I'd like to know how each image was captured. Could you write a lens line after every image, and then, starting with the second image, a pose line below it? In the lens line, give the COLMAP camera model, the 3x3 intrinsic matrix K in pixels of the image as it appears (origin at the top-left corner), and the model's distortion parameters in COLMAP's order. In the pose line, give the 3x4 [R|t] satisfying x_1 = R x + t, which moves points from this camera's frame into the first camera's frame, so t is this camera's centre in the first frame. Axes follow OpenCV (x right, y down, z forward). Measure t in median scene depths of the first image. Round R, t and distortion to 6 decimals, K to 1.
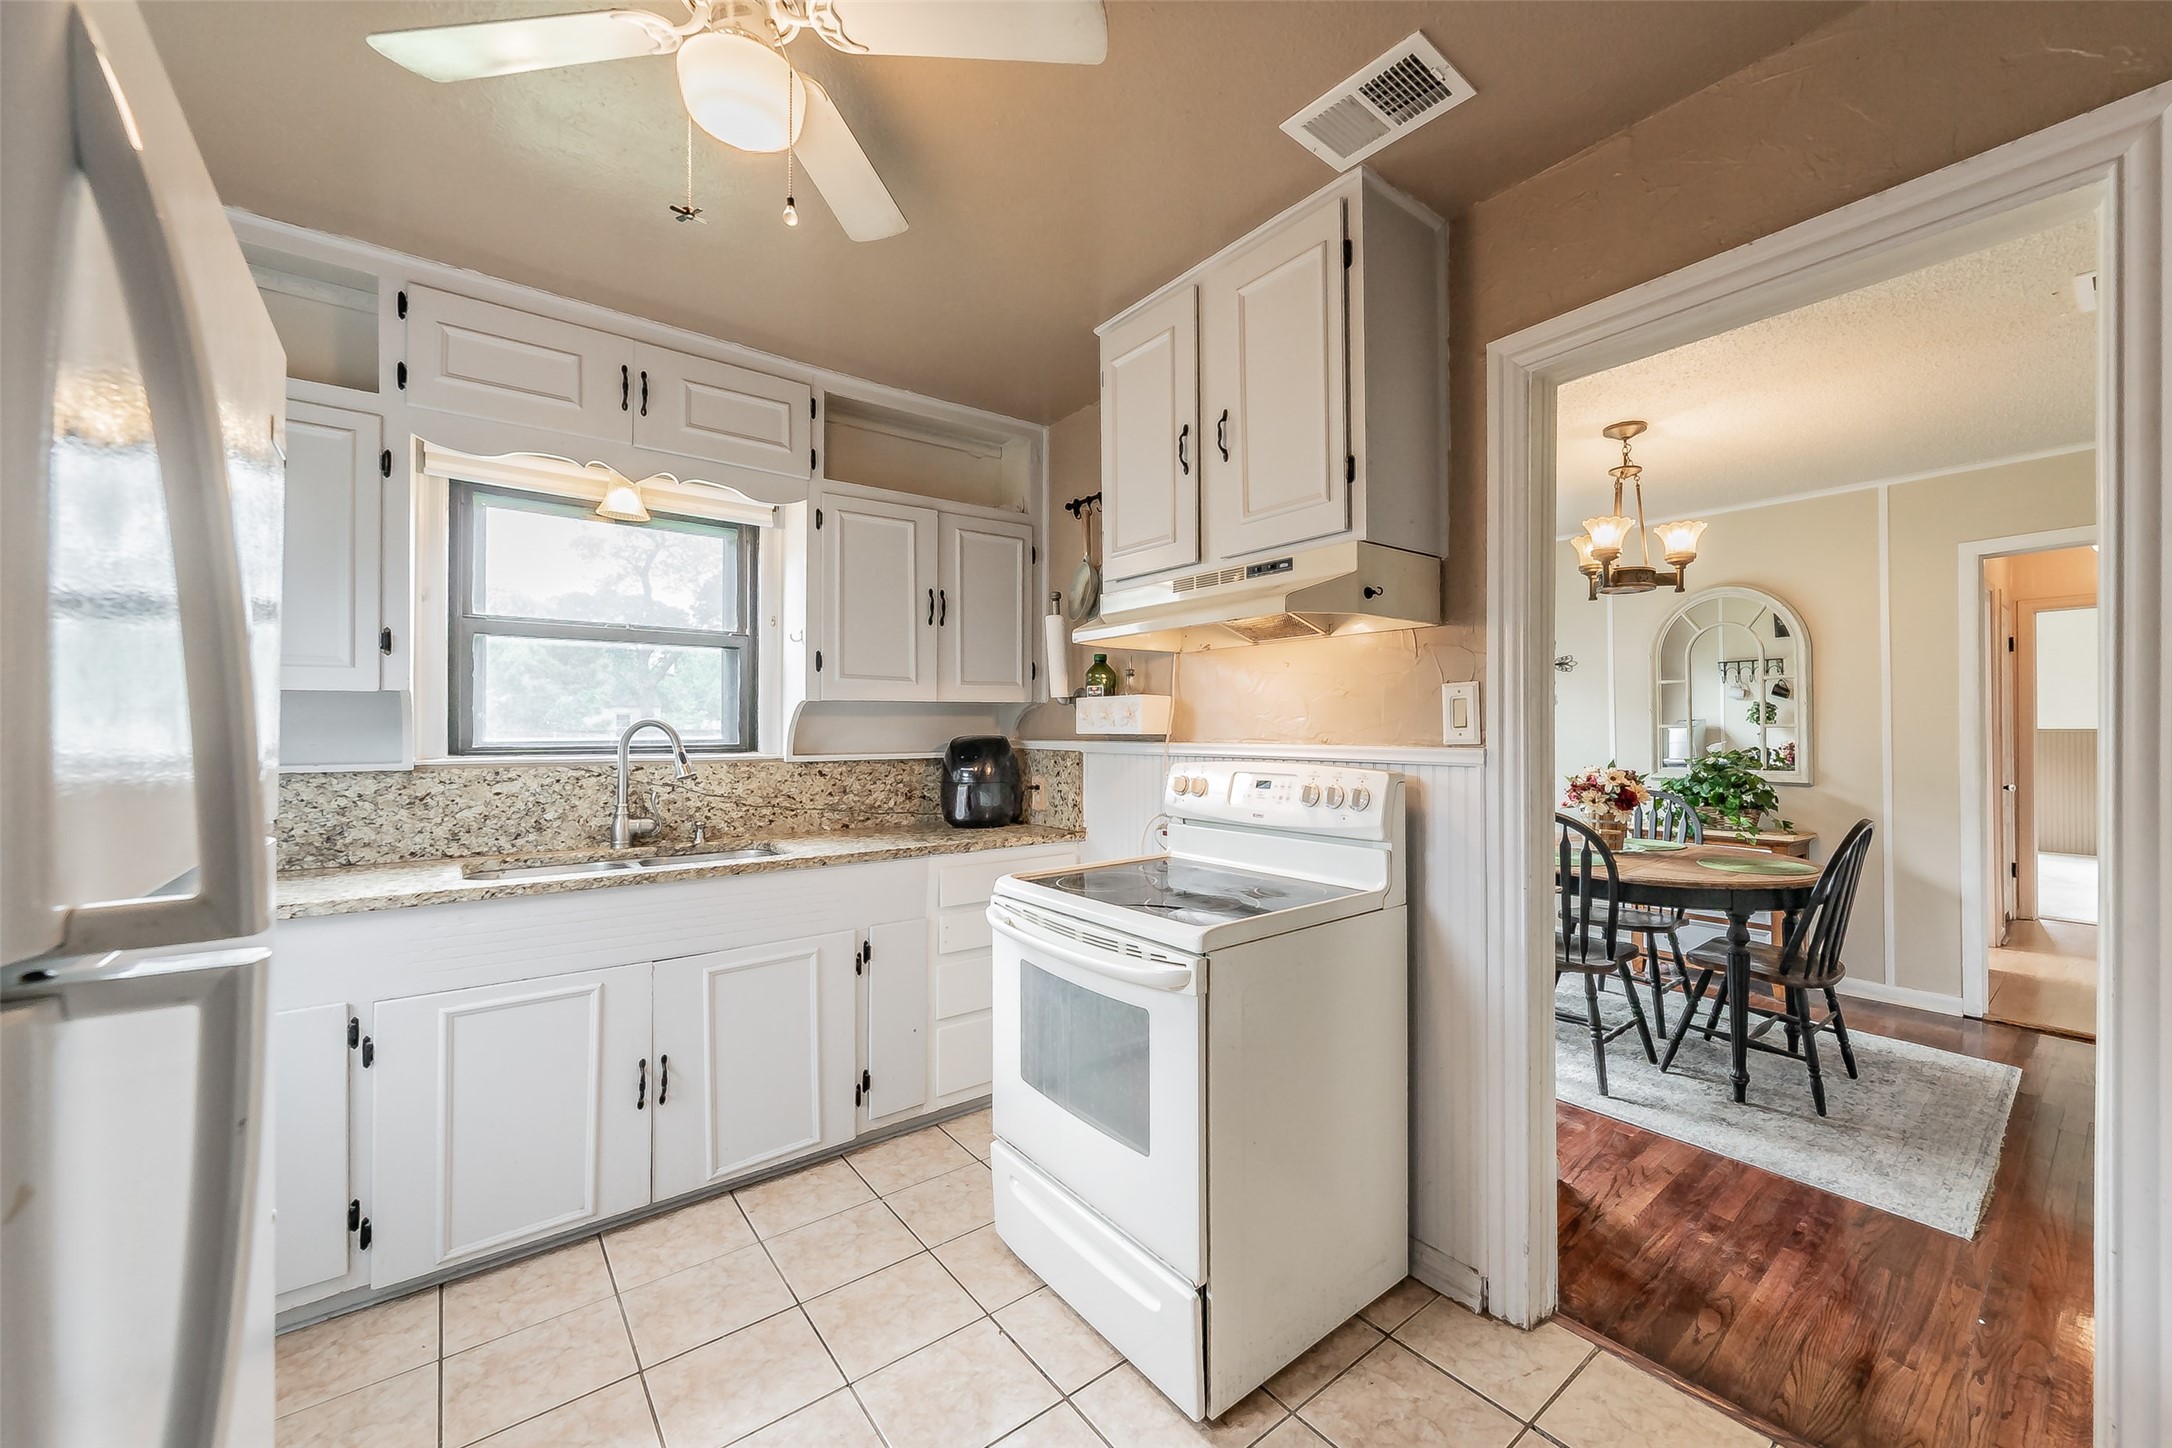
lens RADIAL K [[773.3, 0, 1103.0], [0, 773.3, 714.0], [0, 0, 1]] dist [-0.001213, -0.000137]
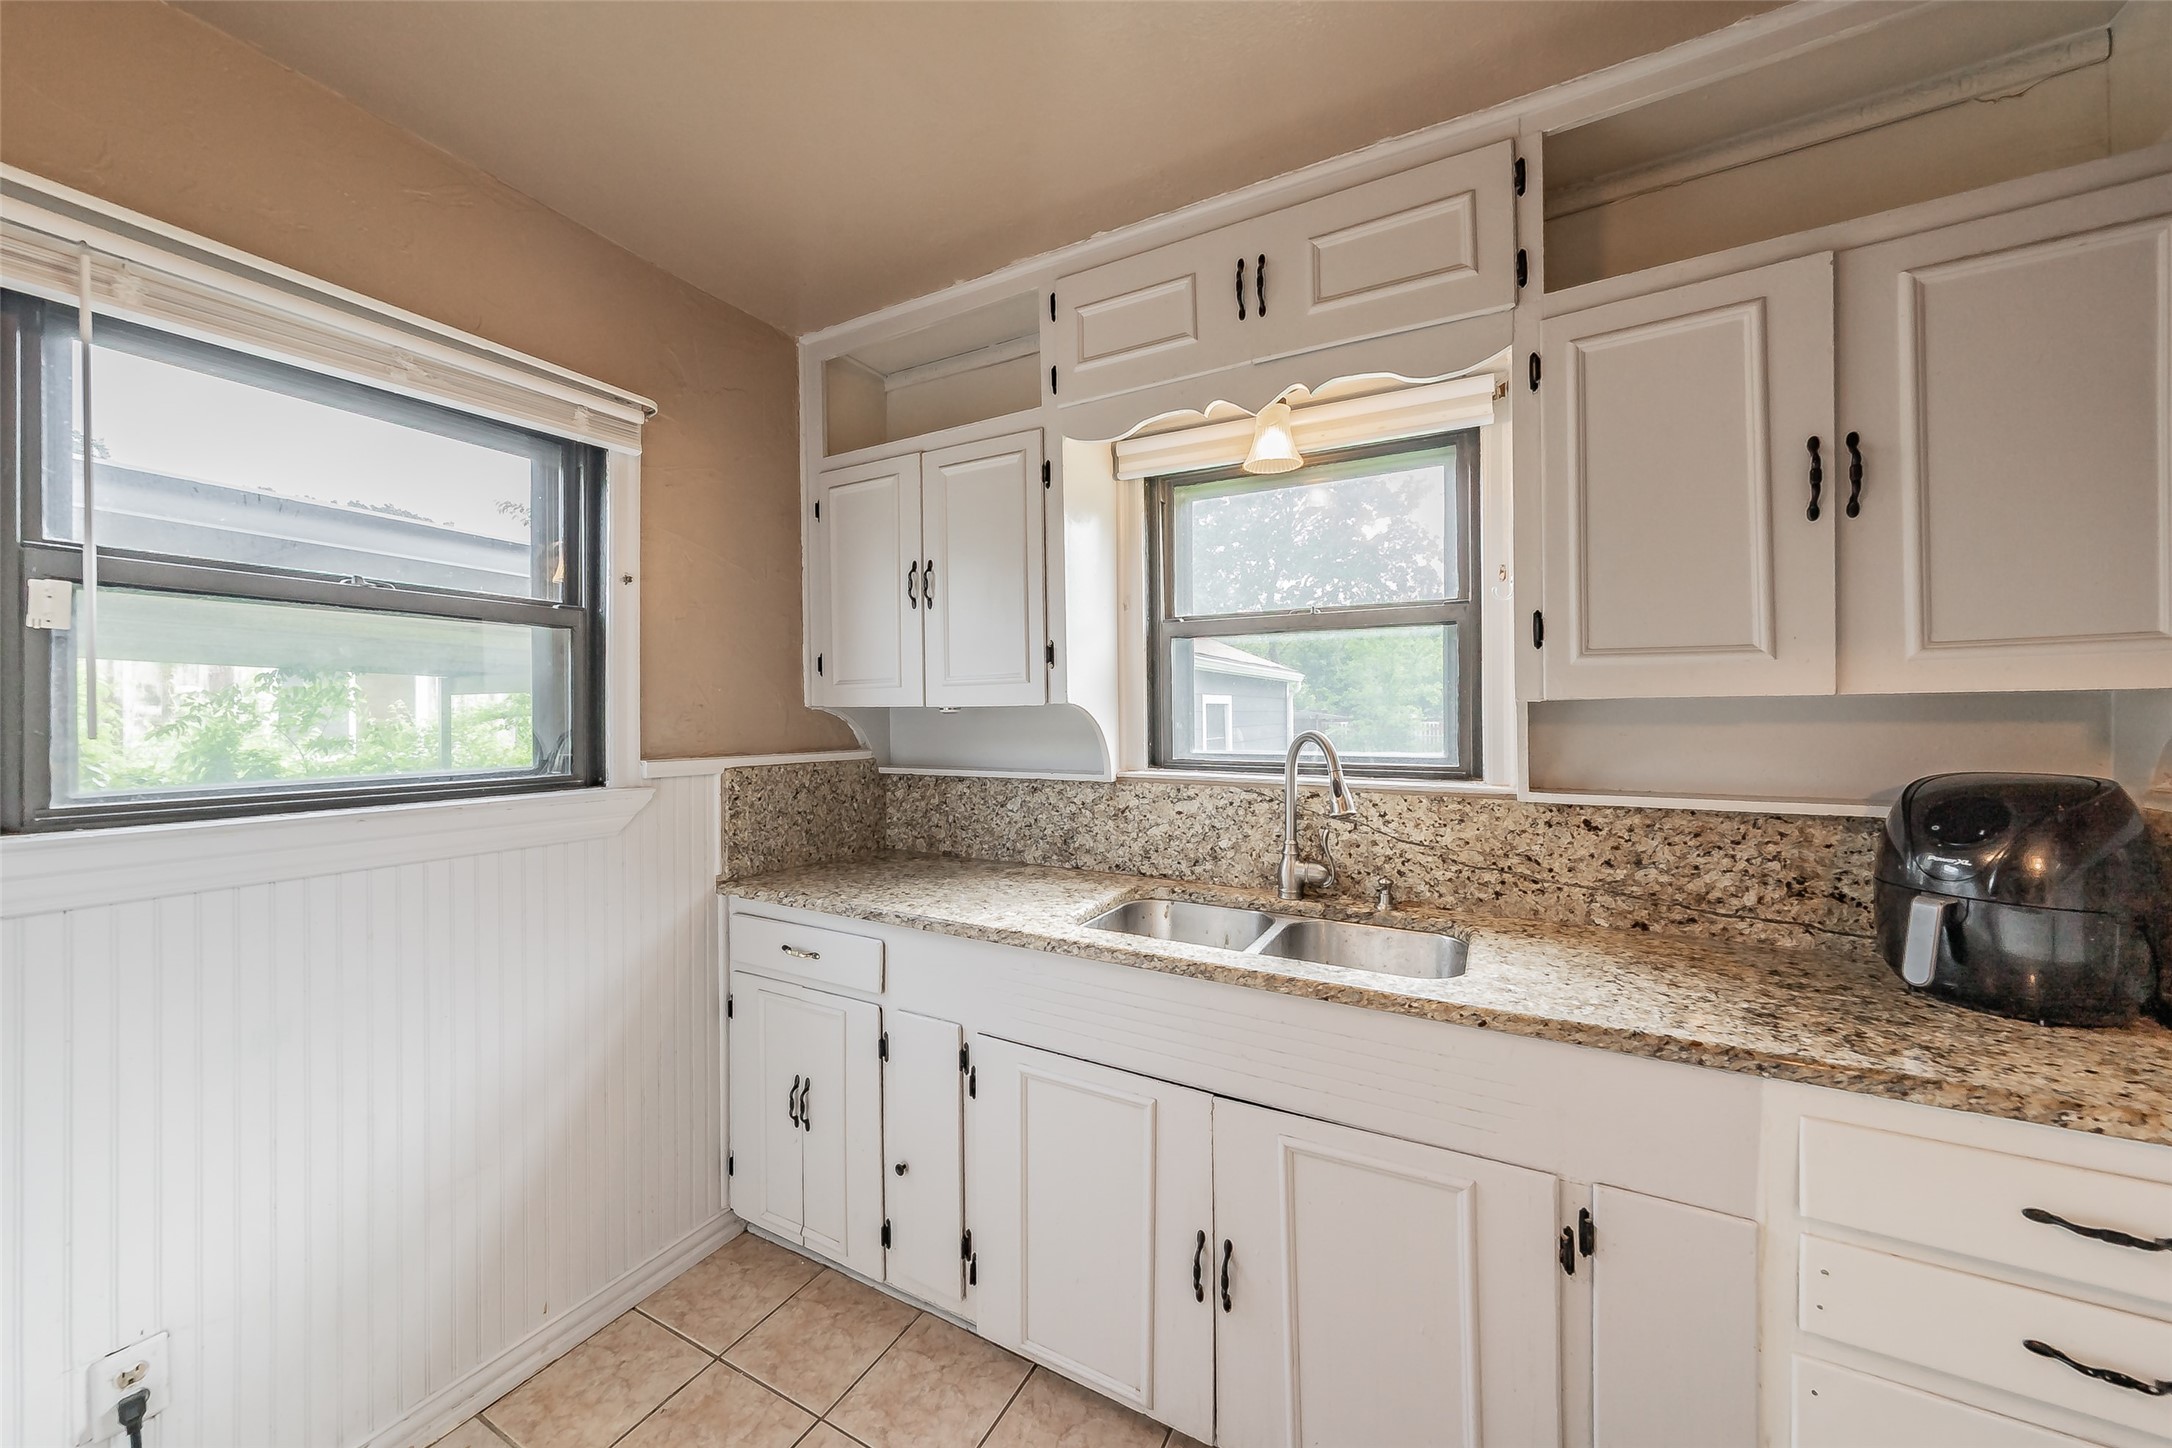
lens RADIAL K [[773.3, 0, 1103.0], [0, 773.3, 714.0], [0, 0, 1]] dist [-0.001213, -0.000137]
pose [[0.437311, -0.005593, -0.899293, -0.007947], [0.016893, 0.999855, 0.001996, -0.014981], [0.899152, -0.016065, 0.437342, 0.503310]]
